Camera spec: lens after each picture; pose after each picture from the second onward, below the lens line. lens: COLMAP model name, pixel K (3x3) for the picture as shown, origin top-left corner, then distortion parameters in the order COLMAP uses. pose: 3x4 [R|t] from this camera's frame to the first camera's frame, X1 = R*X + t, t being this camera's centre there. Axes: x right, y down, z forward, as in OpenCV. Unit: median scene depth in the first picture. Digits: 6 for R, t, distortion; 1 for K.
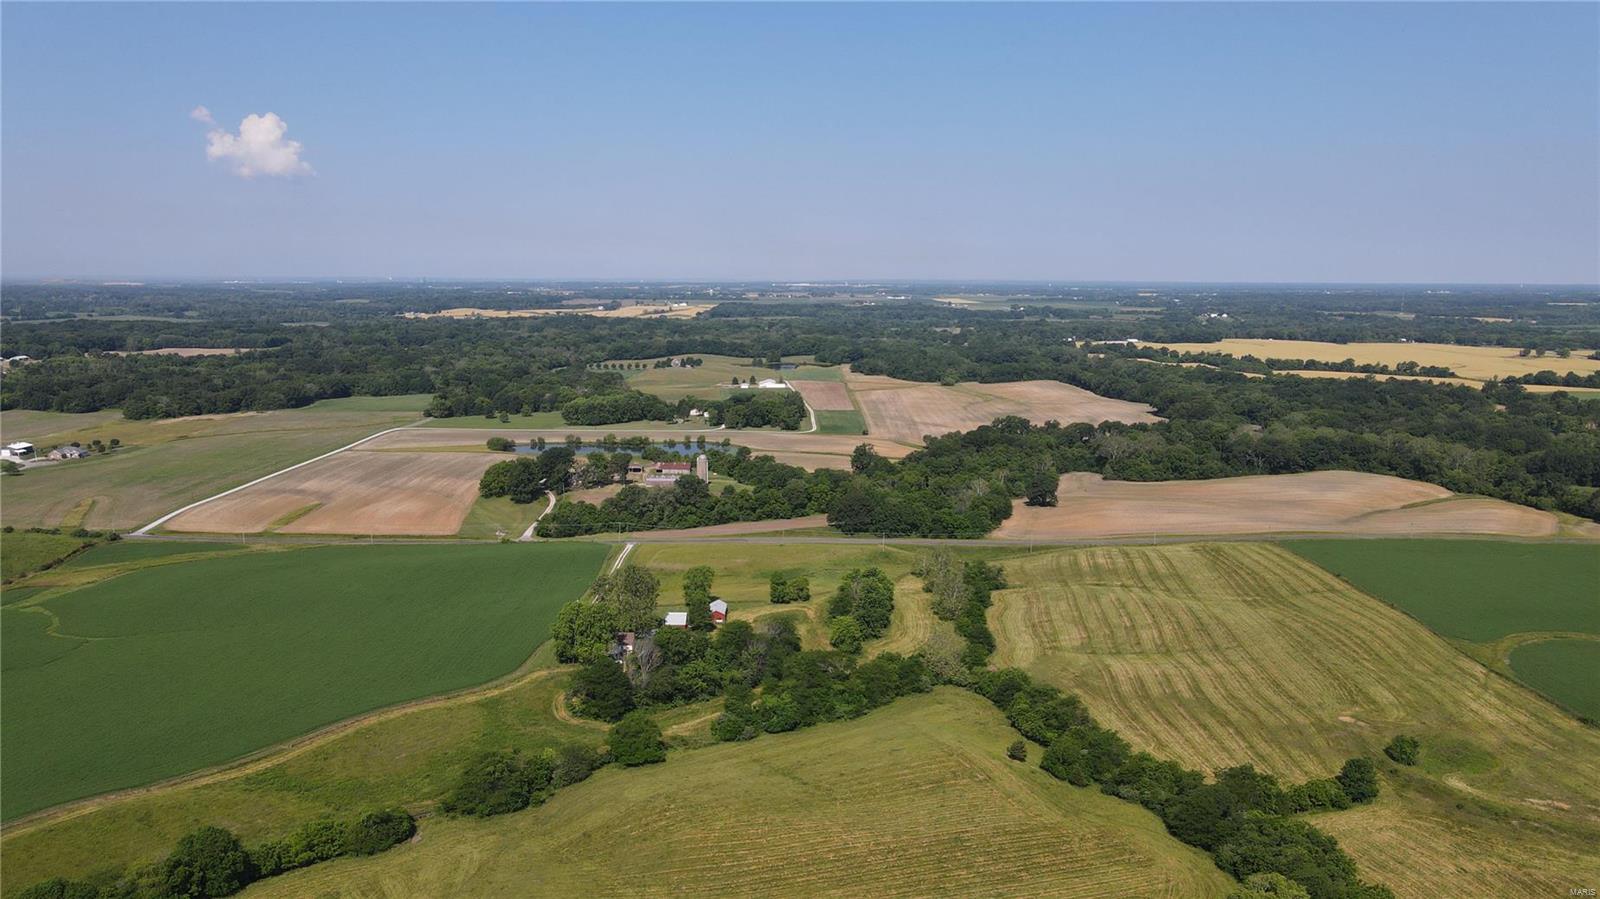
lens RADIAL K [[1190.8, 0, 798.5], [0, 1190.8, 422.6], [0, 0, 1]] dist [-0.011321, 0.050043]
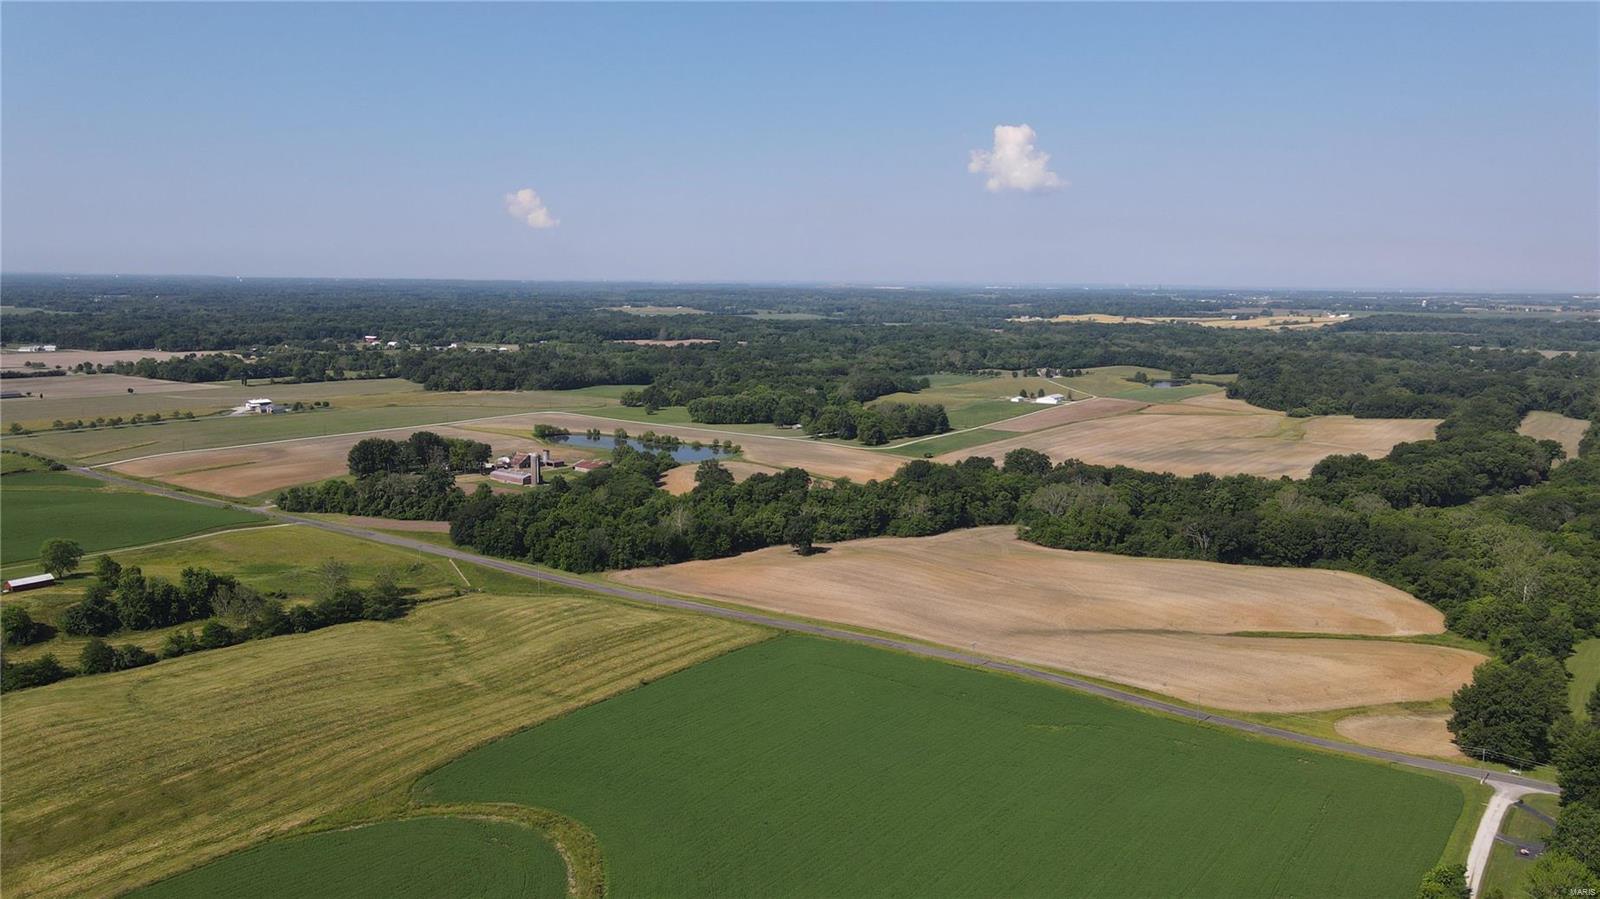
lens RADIAL K [[1190.8, 0, 798.5], [0, 1190.8, 422.6], [0, 0, 1]] dist [-0.011321, 0.050043]
pose [[0.810697, 0.077020, -0.580377, 0.423771], [-0.080830, 0.996540, 0.019341, -0.021634], [0.579859, 0.031232, 0.814118, 0.215432]]
